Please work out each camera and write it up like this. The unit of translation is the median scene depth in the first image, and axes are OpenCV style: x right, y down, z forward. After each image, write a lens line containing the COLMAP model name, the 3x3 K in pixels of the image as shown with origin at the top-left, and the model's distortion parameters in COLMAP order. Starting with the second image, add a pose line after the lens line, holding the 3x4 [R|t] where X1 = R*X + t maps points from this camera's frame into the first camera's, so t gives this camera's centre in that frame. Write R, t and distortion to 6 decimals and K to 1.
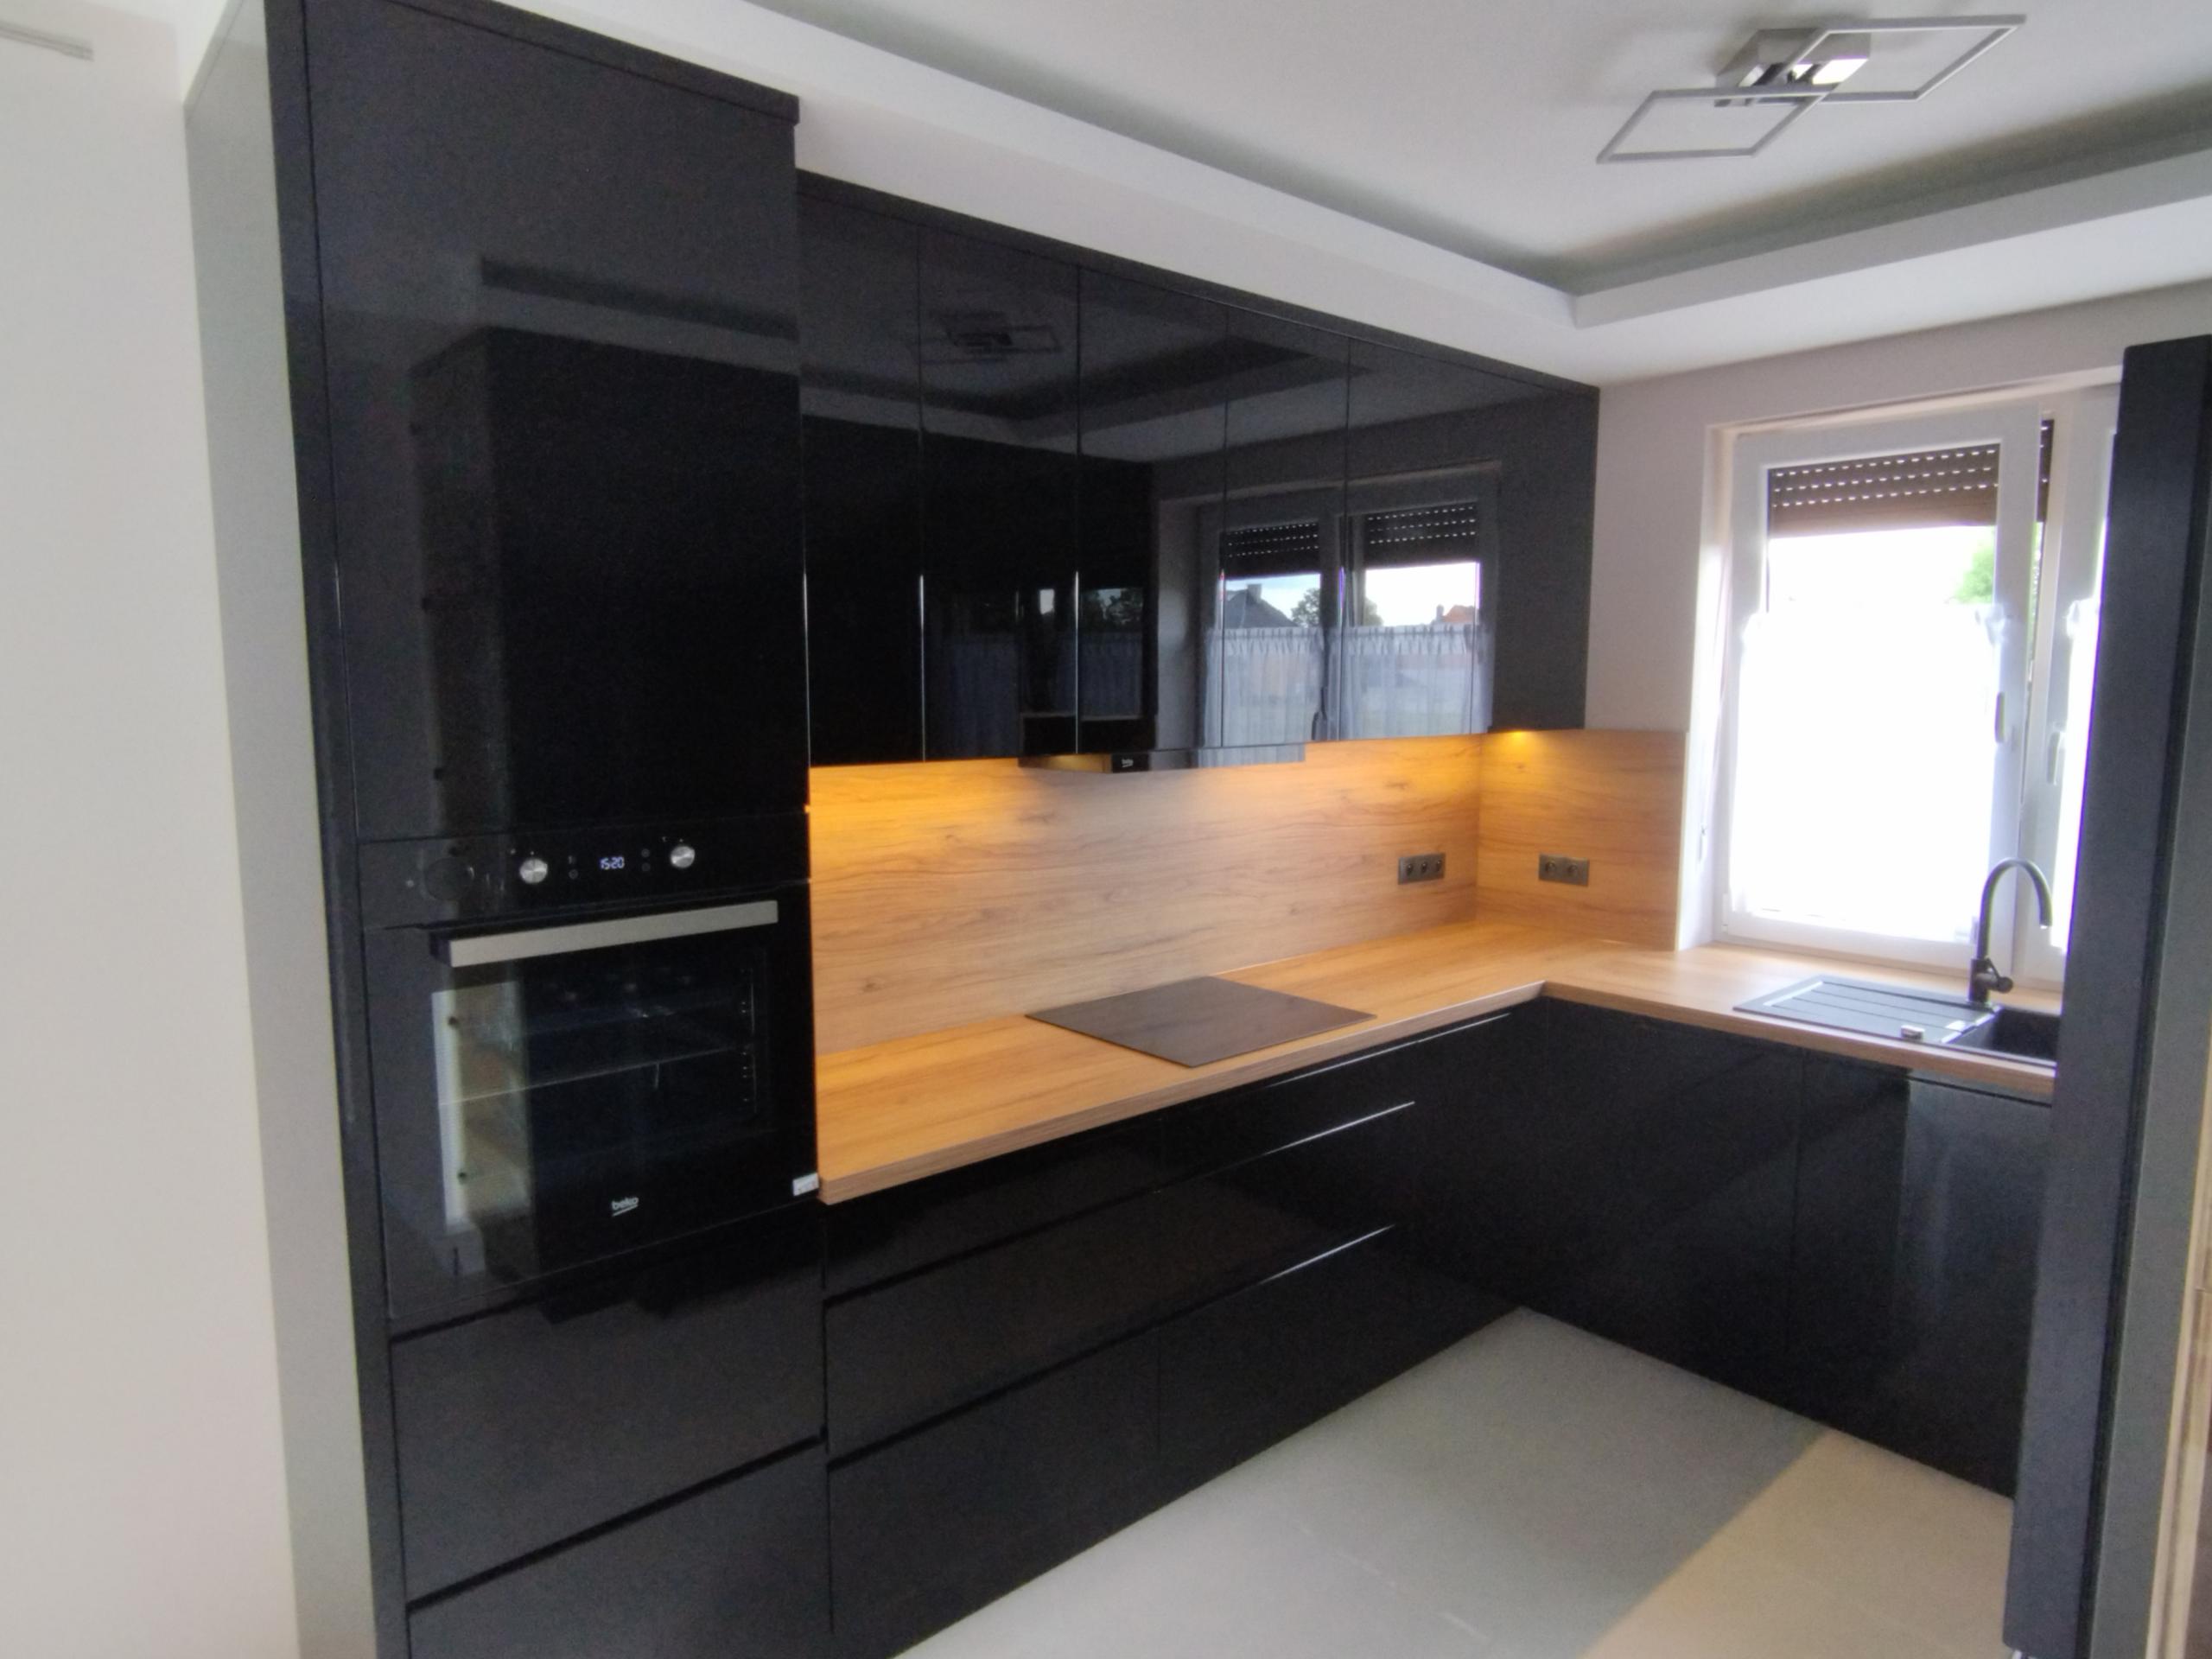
lens RADIAL K [[1326.3, 0, 1095.1], [0, 1326.3, 833.9], [0, 0, 1]] dist [0.002773, 0.000024]
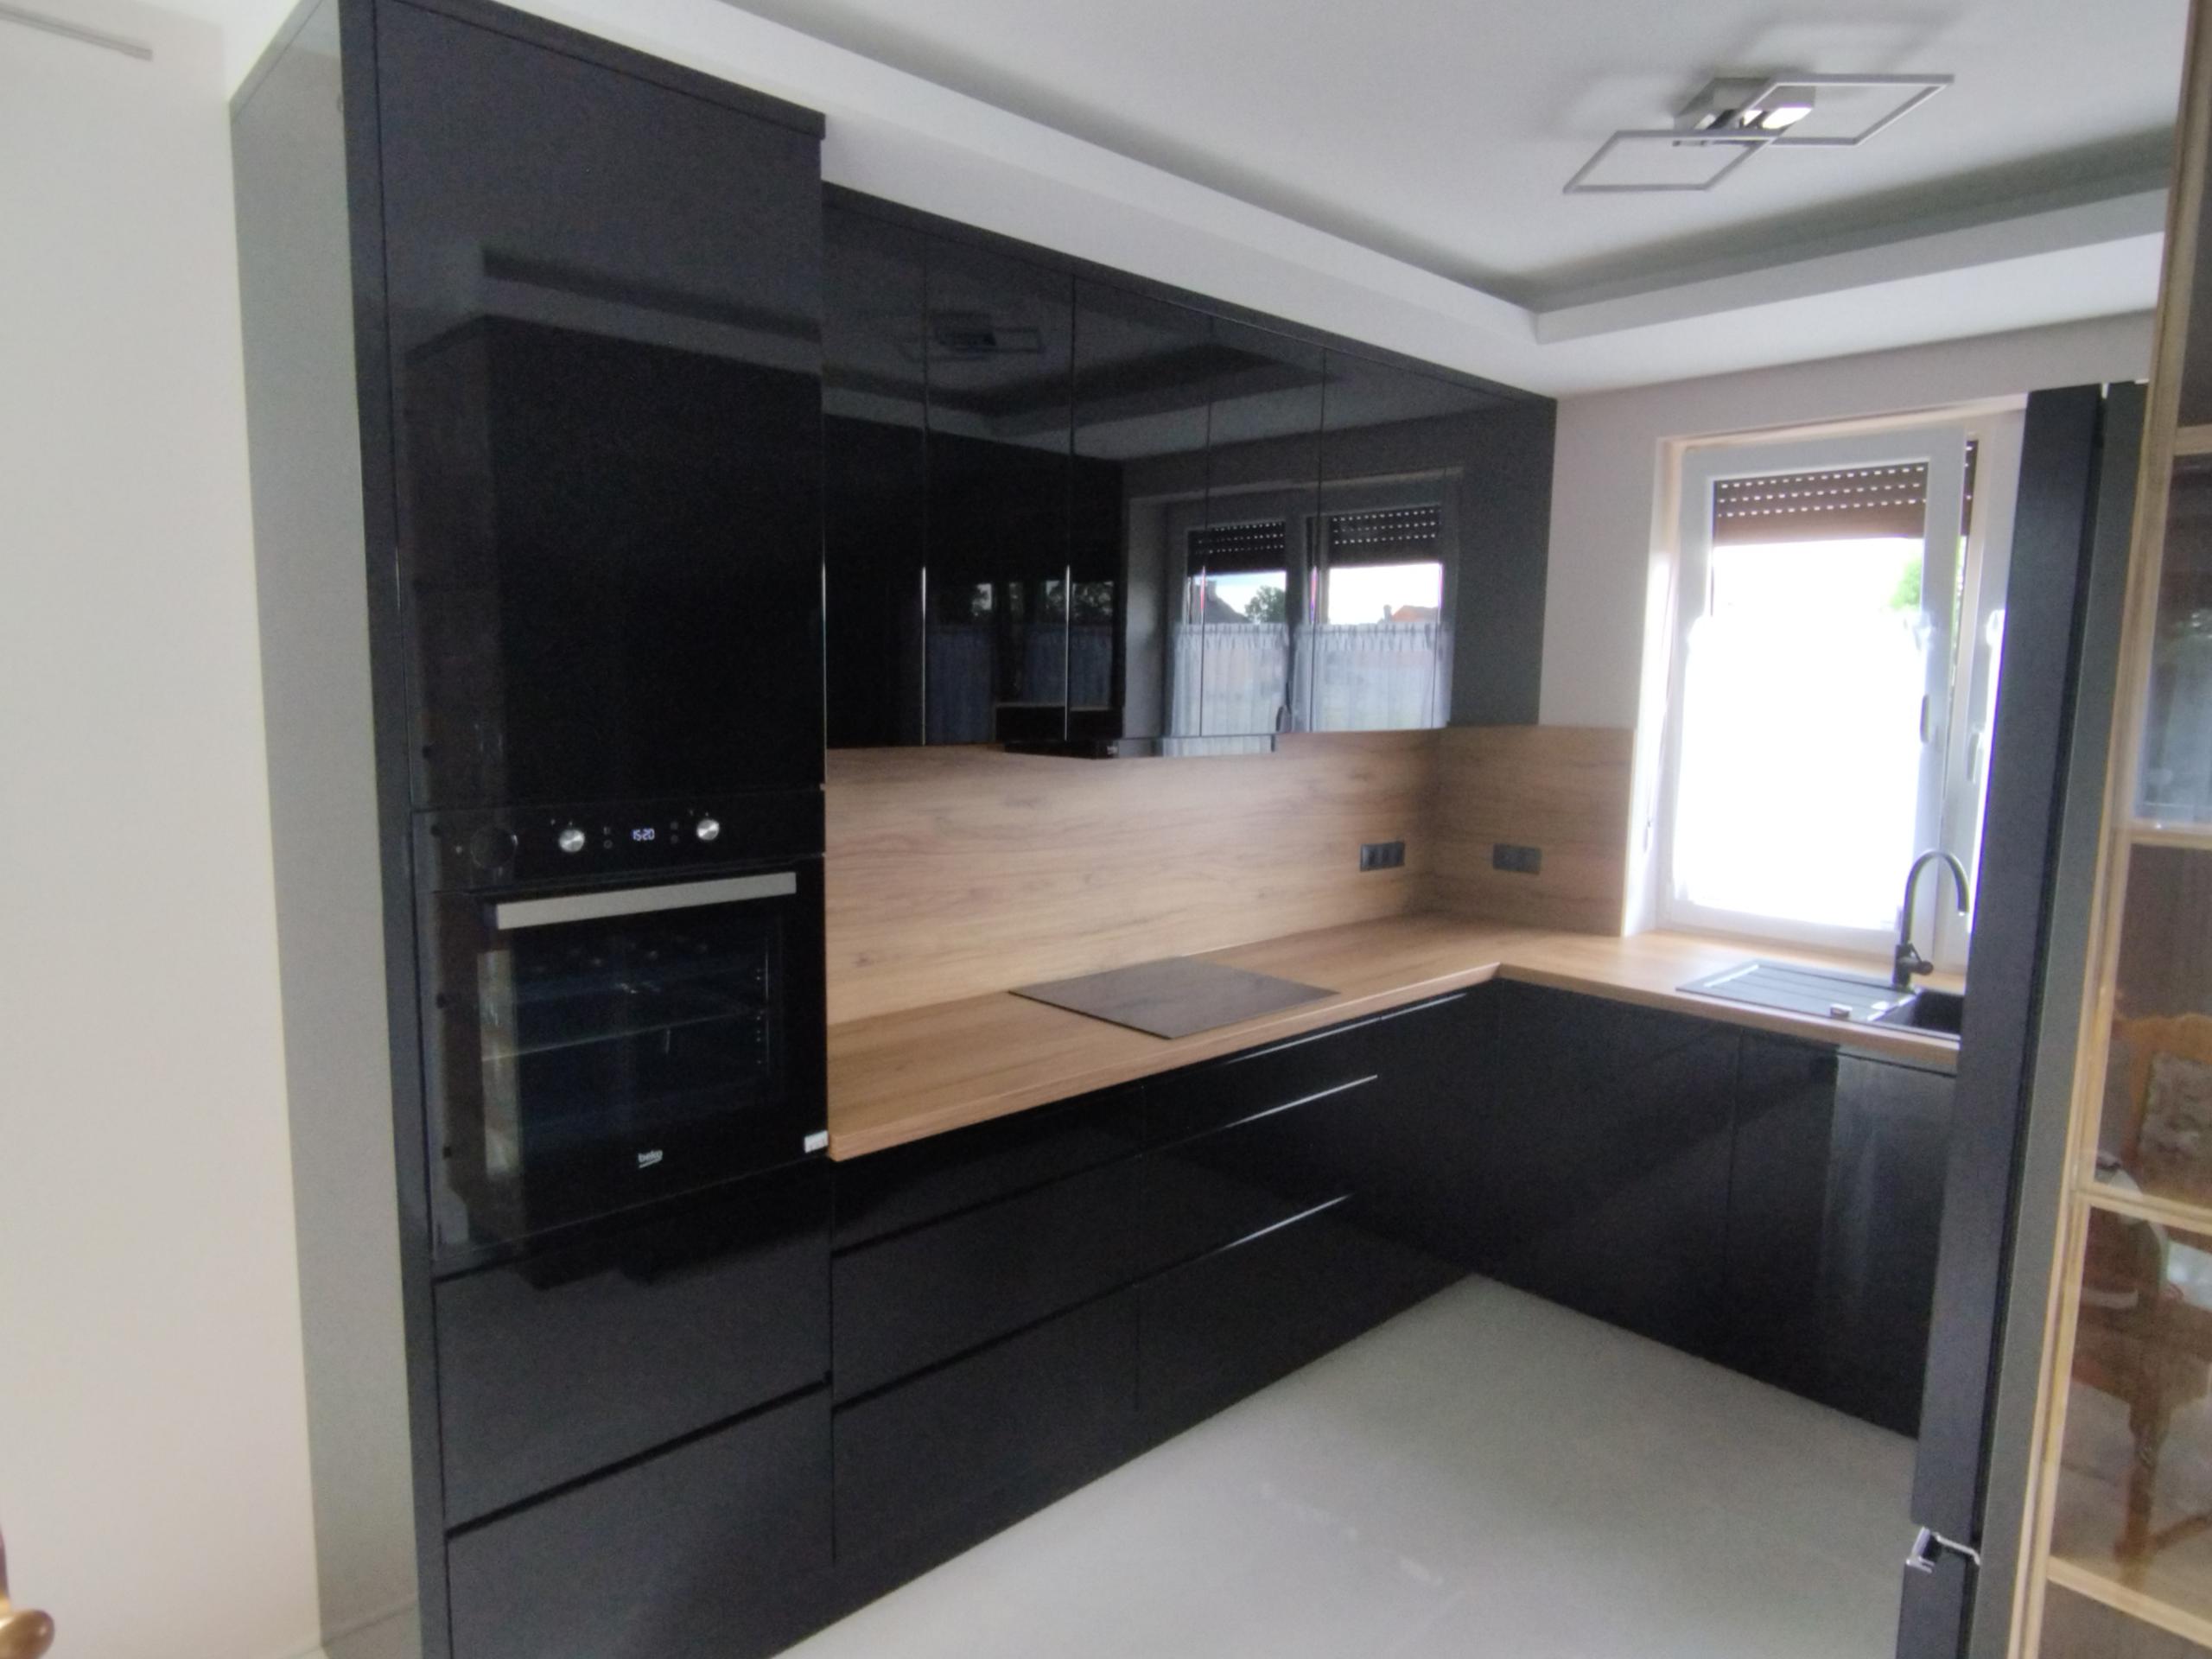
lens RADIAL K [[1326.3, 0, 1094.3], [0, 1326.3, 835.3], [0, 0, 1]] dist [0.002773, 0.000024]
pose [[0.999213, 0.010456, 0.038259, -0.025868], [-0.010667, 0.999929, 0.005308, 0.007721], [-0.038201, -0.005712, 0.999254, -0.042077]]
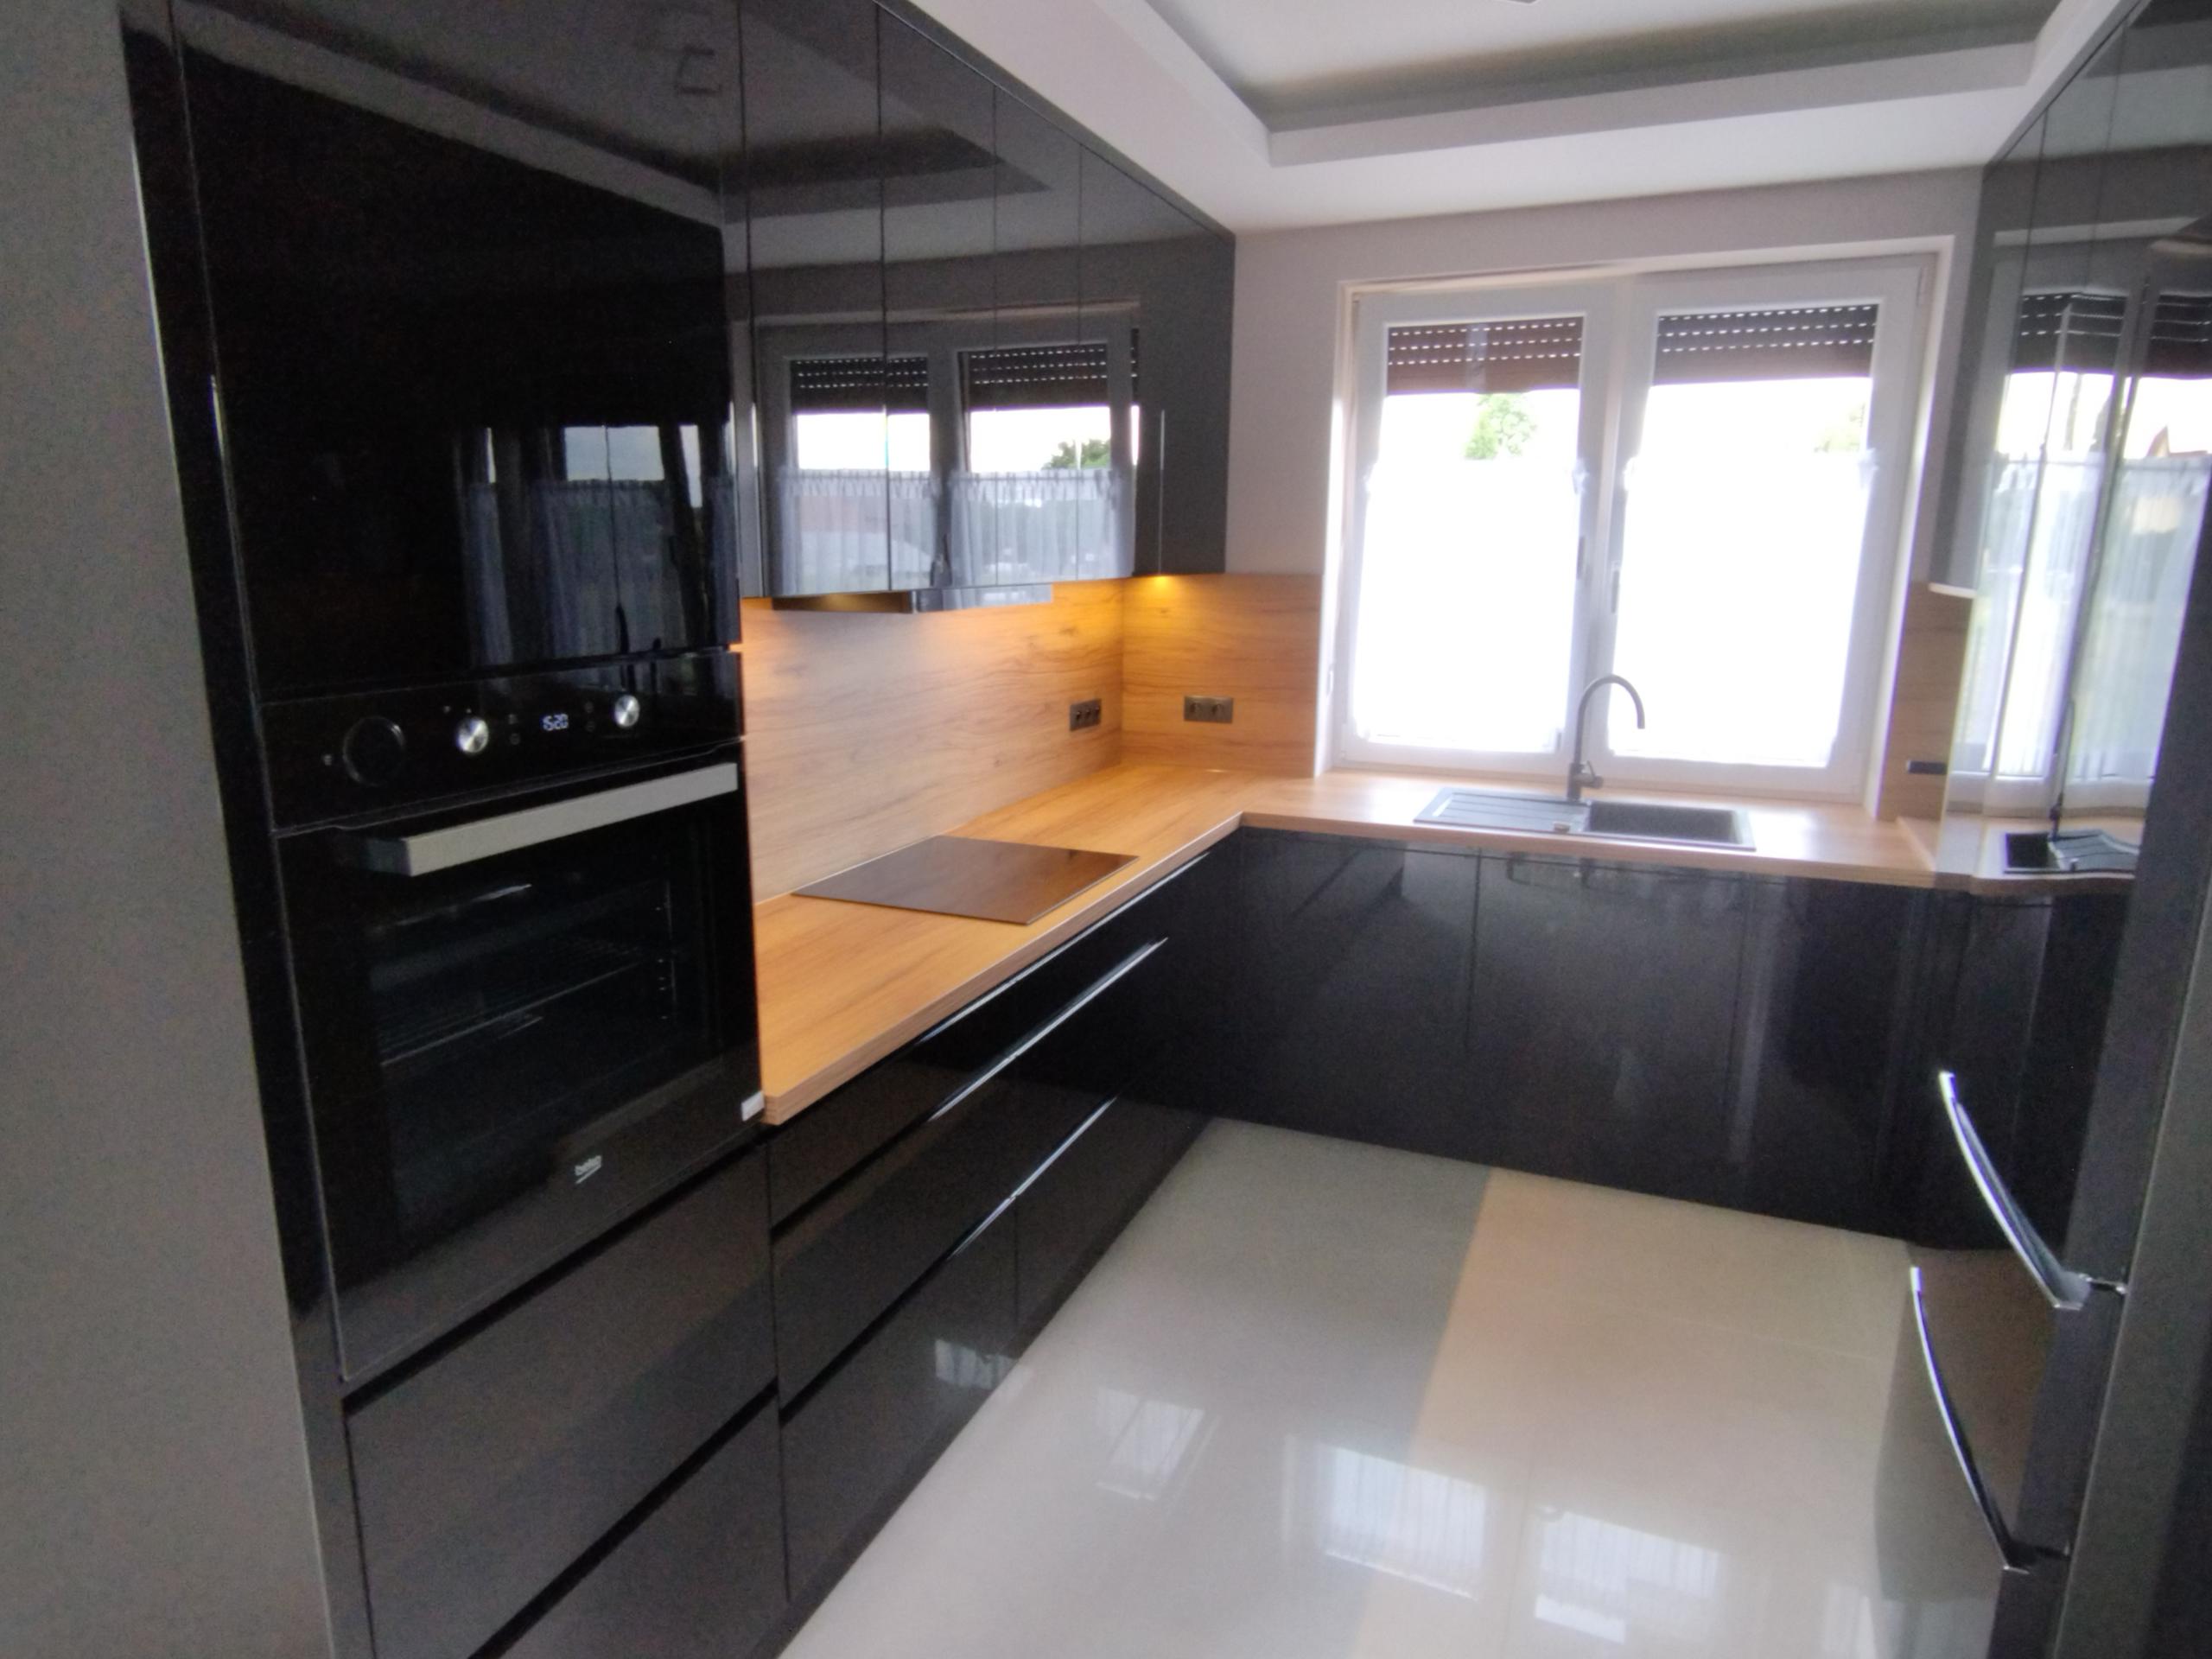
lens RADIAL K [[1326.3, 0, 1089.7], [0, 1326.3, 830.2], [0, 0, 1]] dist [0.002773, 0.000024]
pose [[0.898834, -0.085931, 0.429784, -0.241749], [0.045081, 0.993517, 0.104363, 0.010447], [-0.435965, -0.074429, 0.896880, 0.116072]]
